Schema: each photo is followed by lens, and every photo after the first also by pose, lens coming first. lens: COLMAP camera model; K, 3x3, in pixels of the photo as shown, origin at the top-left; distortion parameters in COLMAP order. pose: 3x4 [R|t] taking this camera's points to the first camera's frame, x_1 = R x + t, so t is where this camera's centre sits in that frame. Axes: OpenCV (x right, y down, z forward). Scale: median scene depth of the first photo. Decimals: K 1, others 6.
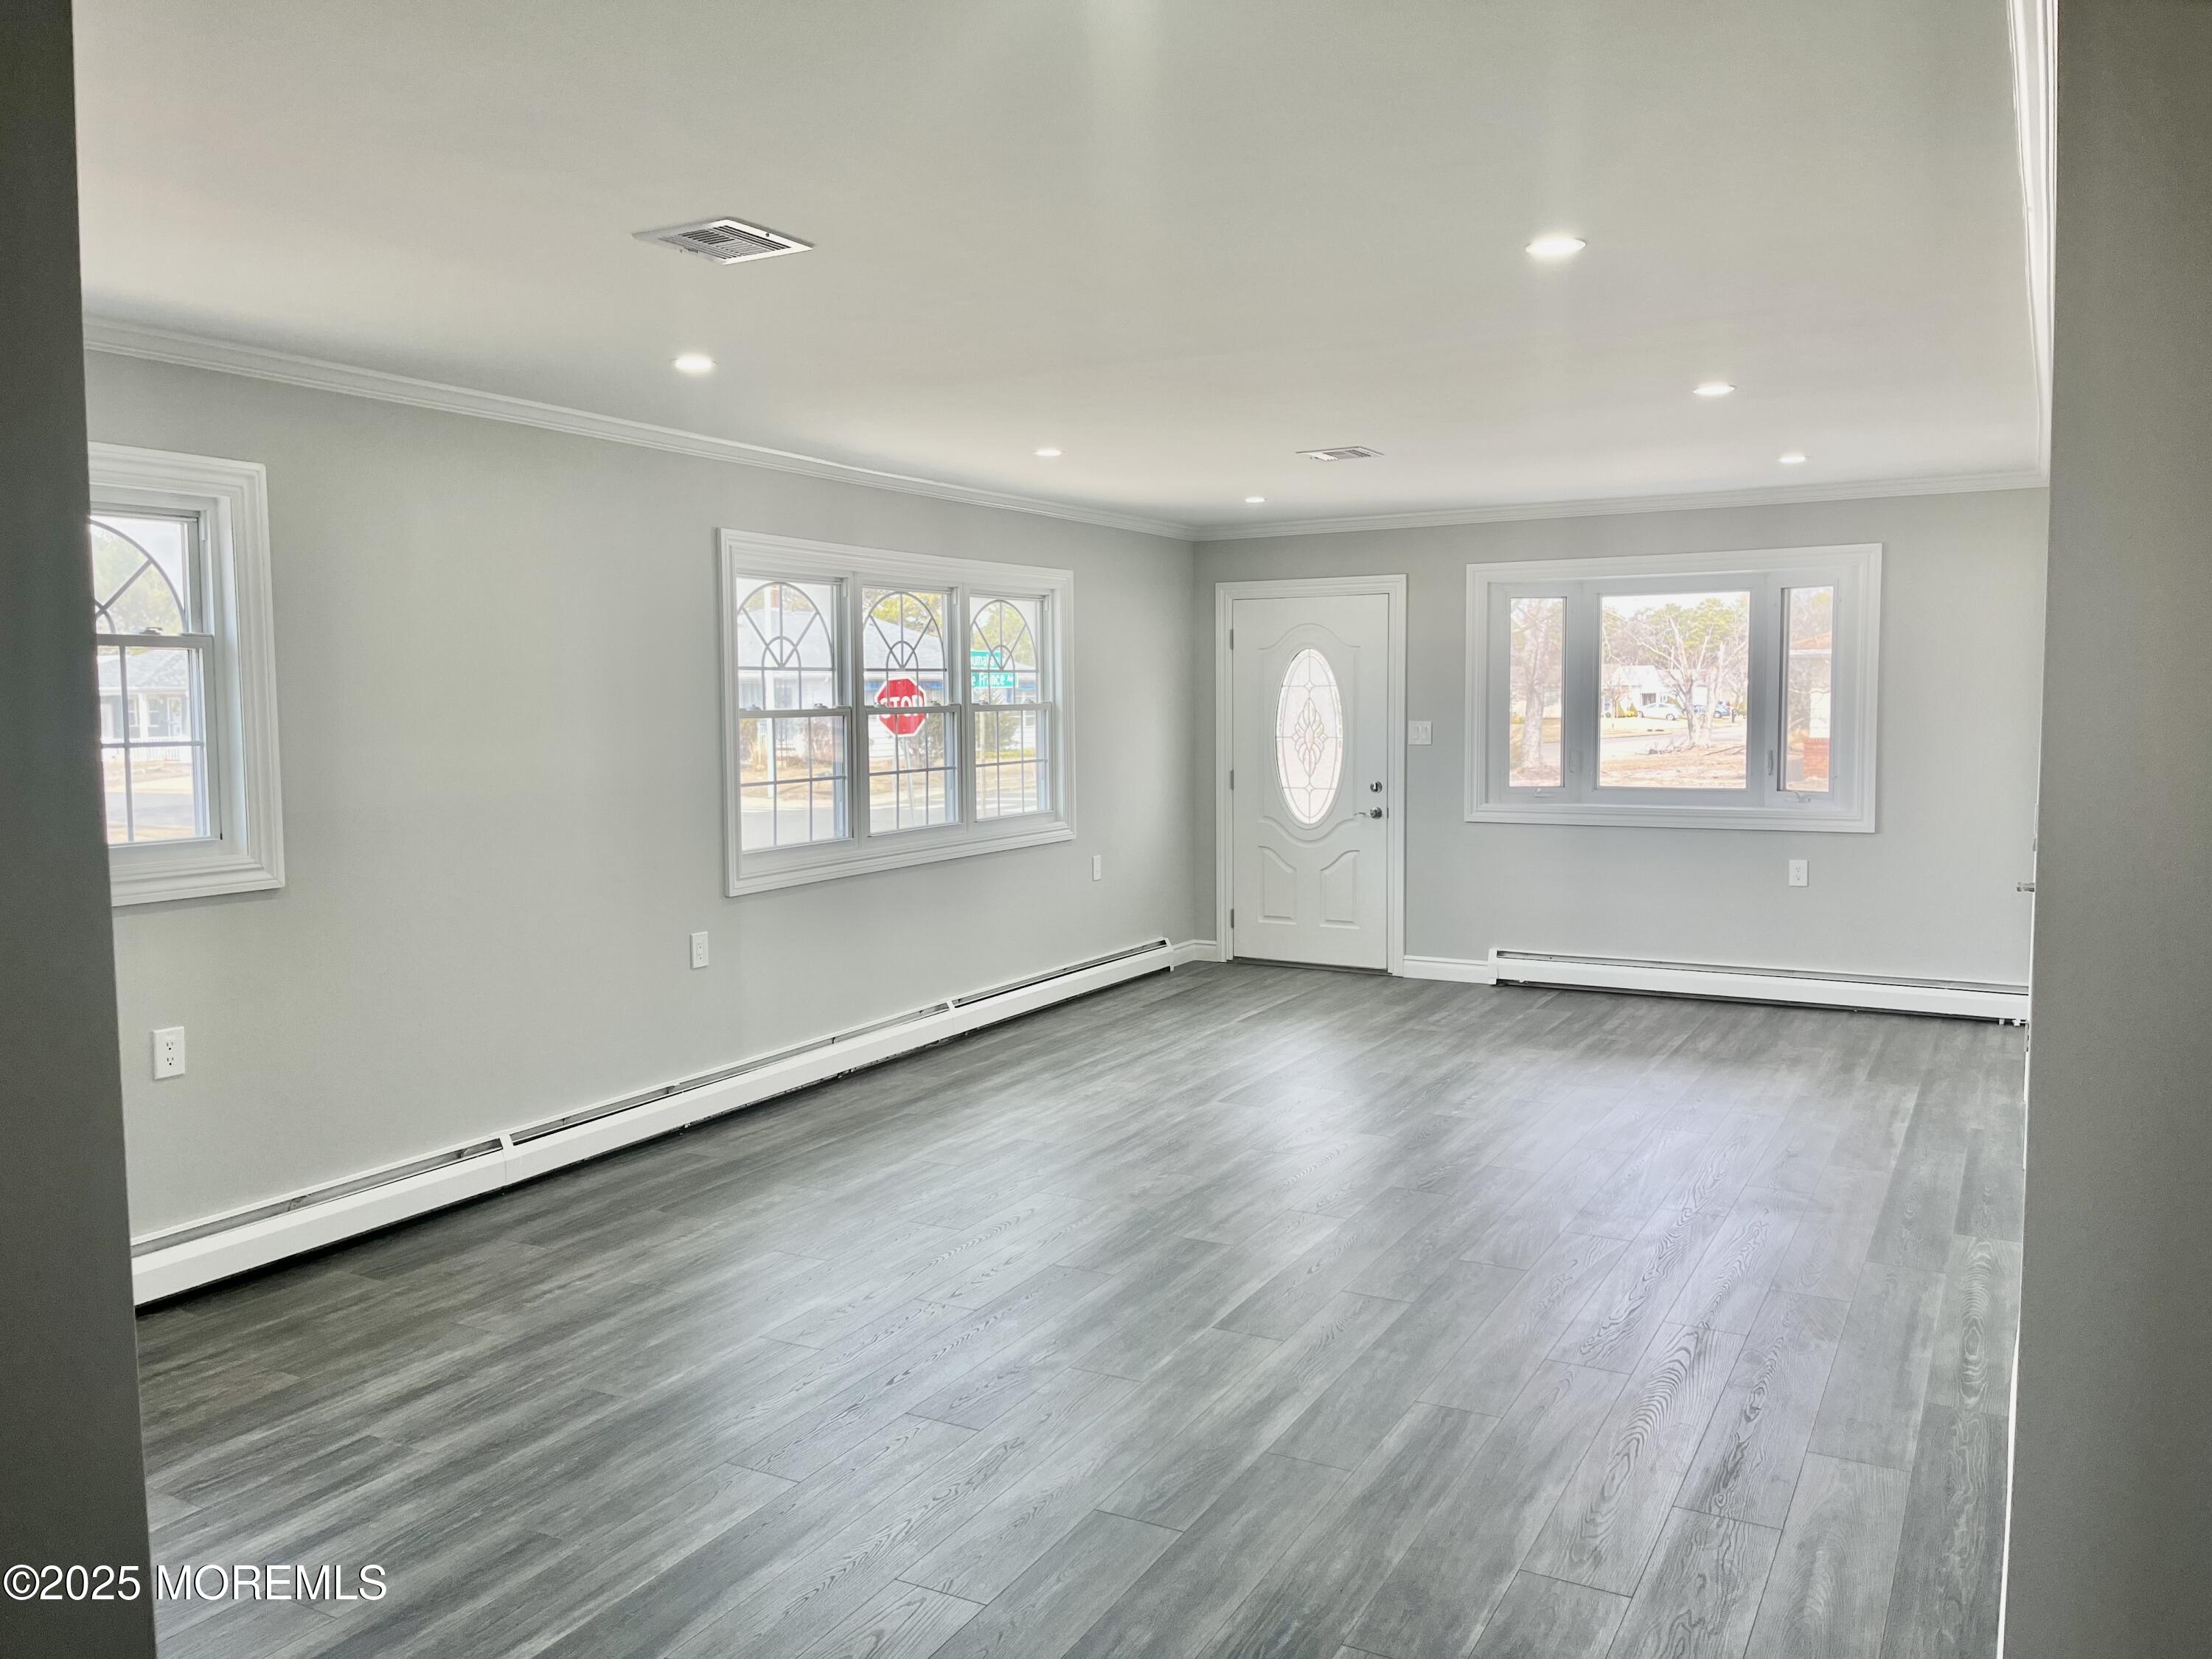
lens RADIAL K [[1669.6, 0, 1105.9], [0, 1669.6, 826.1], [0, 0, 1]] dist [0.029229, -0.006478]
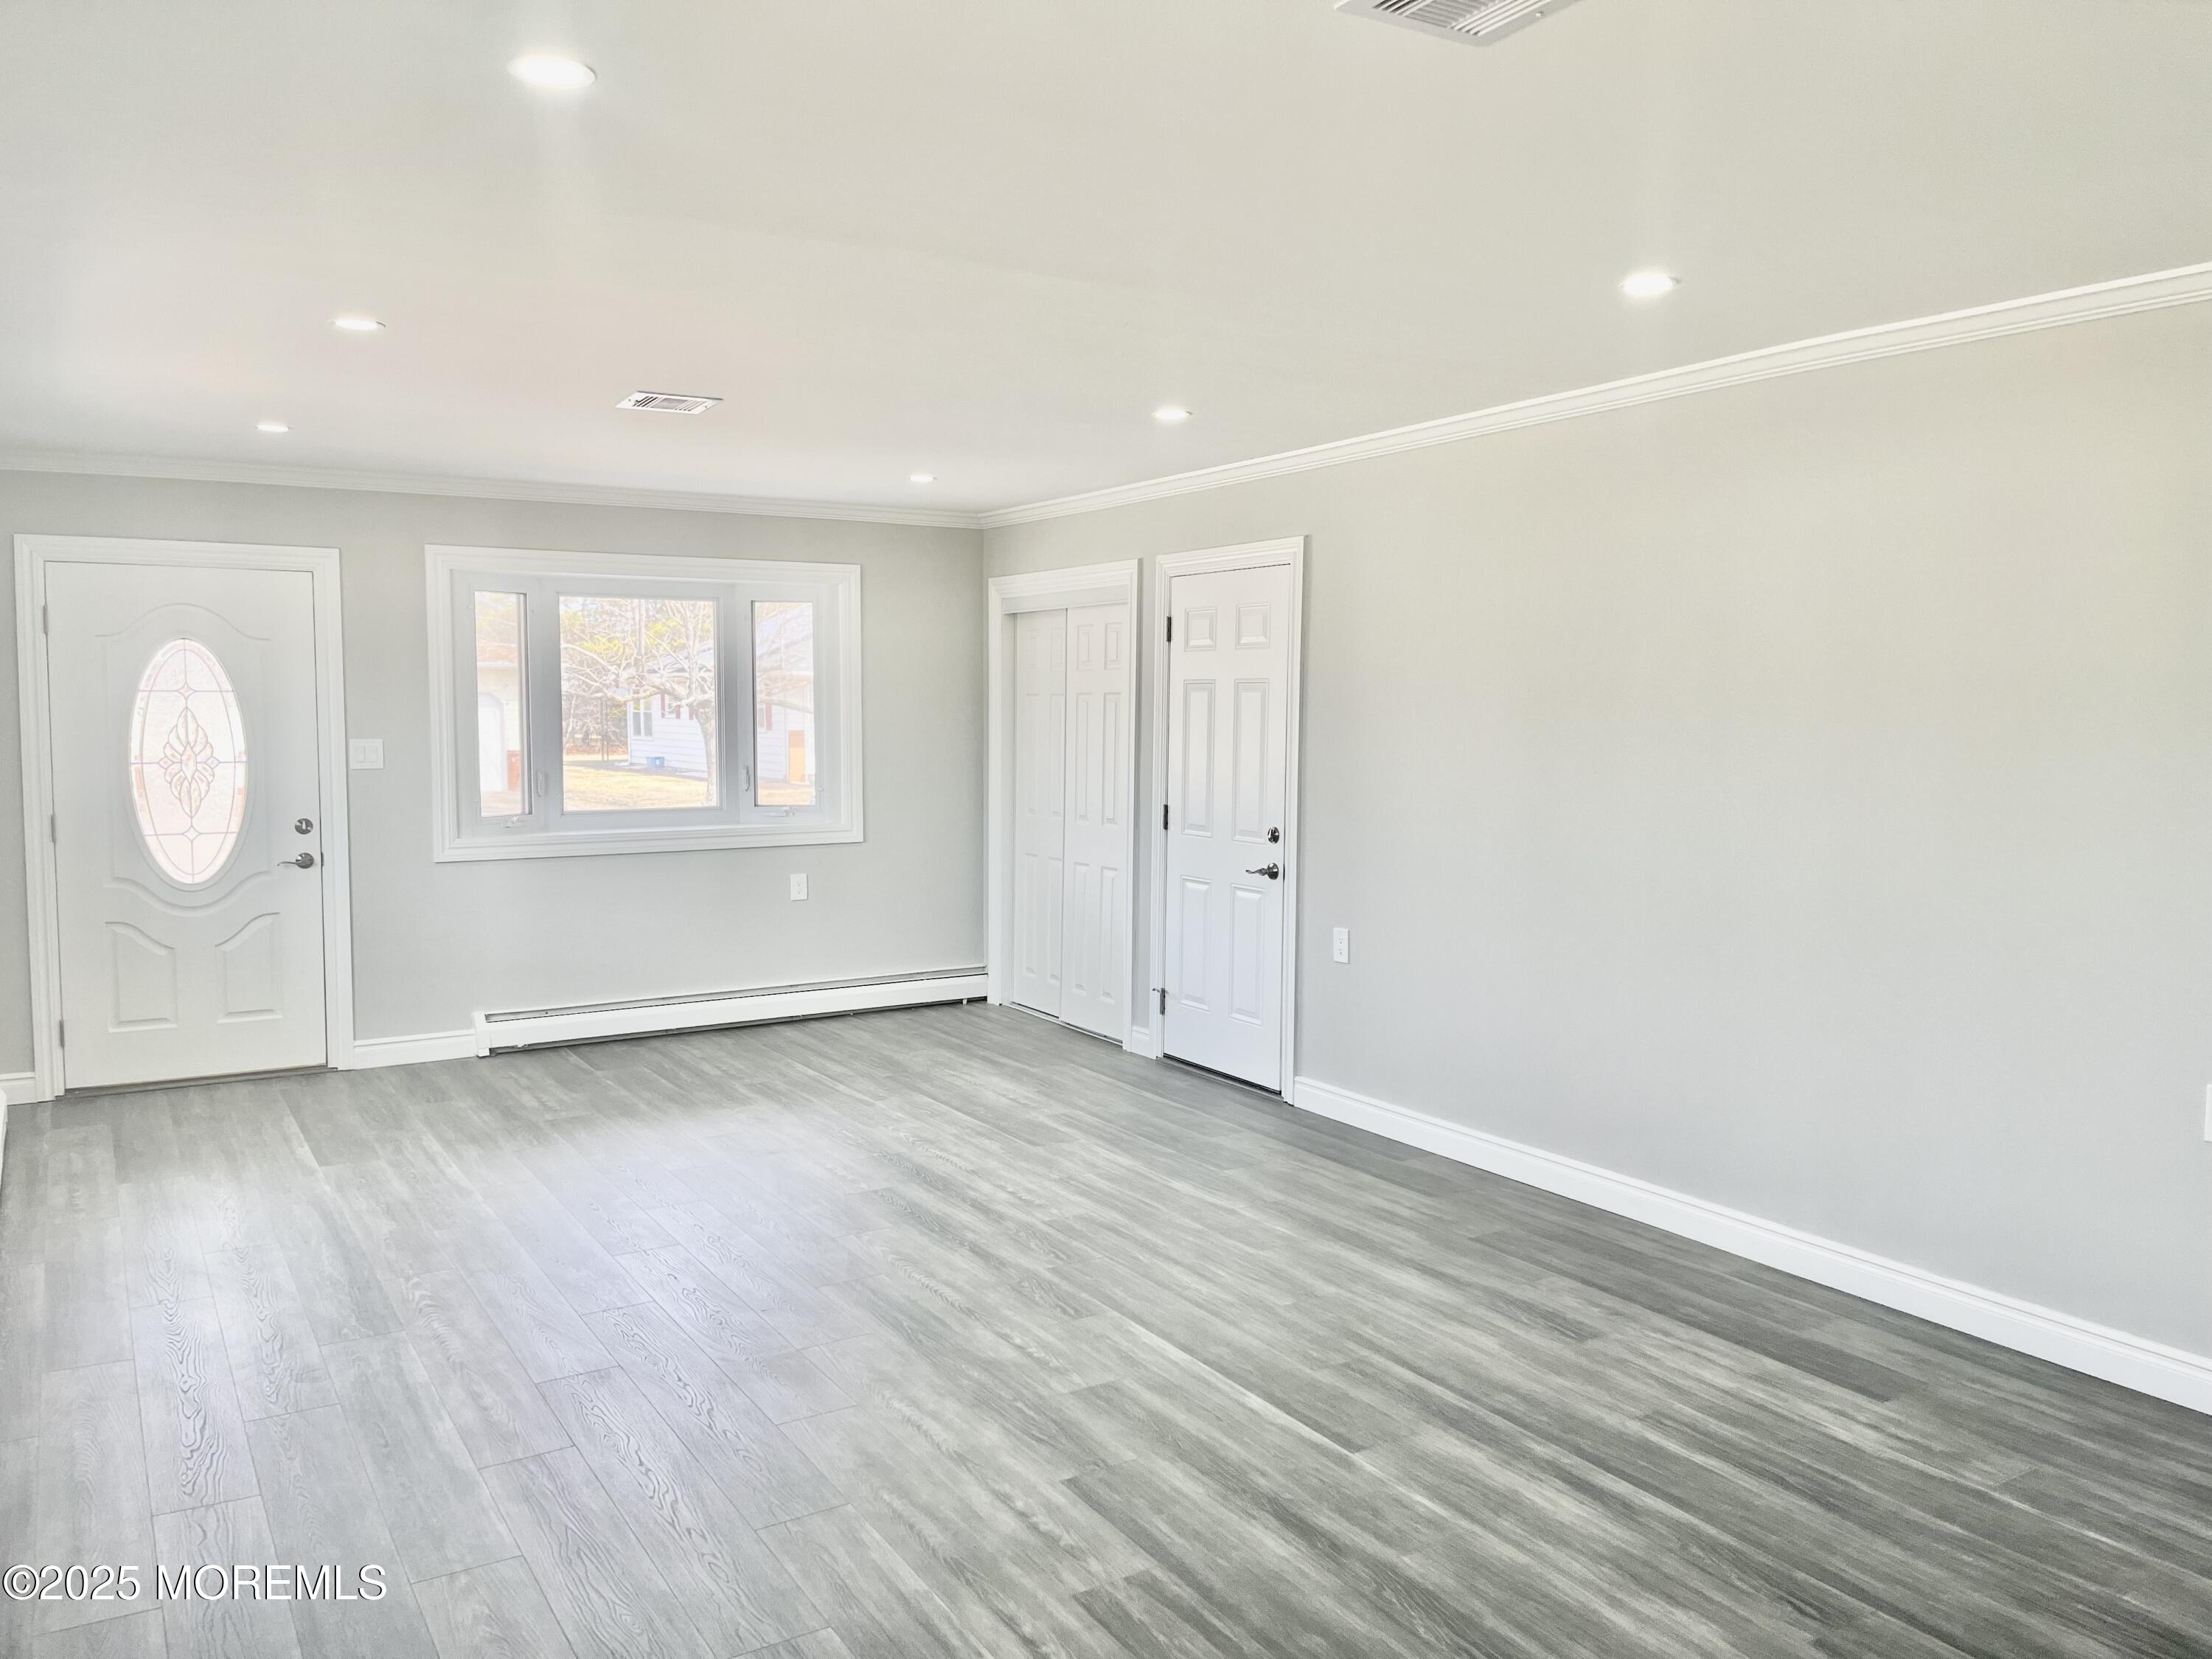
lens RADIAL K [[1669.6, 0, 1105.5], [0, 1669.6, 830.2], [0, 0, 1]] dist [0.029229, -0.006478]
pose [[0.484861, -0.057708, 0.872685, -0.341175], [0.062942, 0.997536, 0.030994, -0.023437], [-0.872323, 0.039901, 0.487298, 0.324322]]
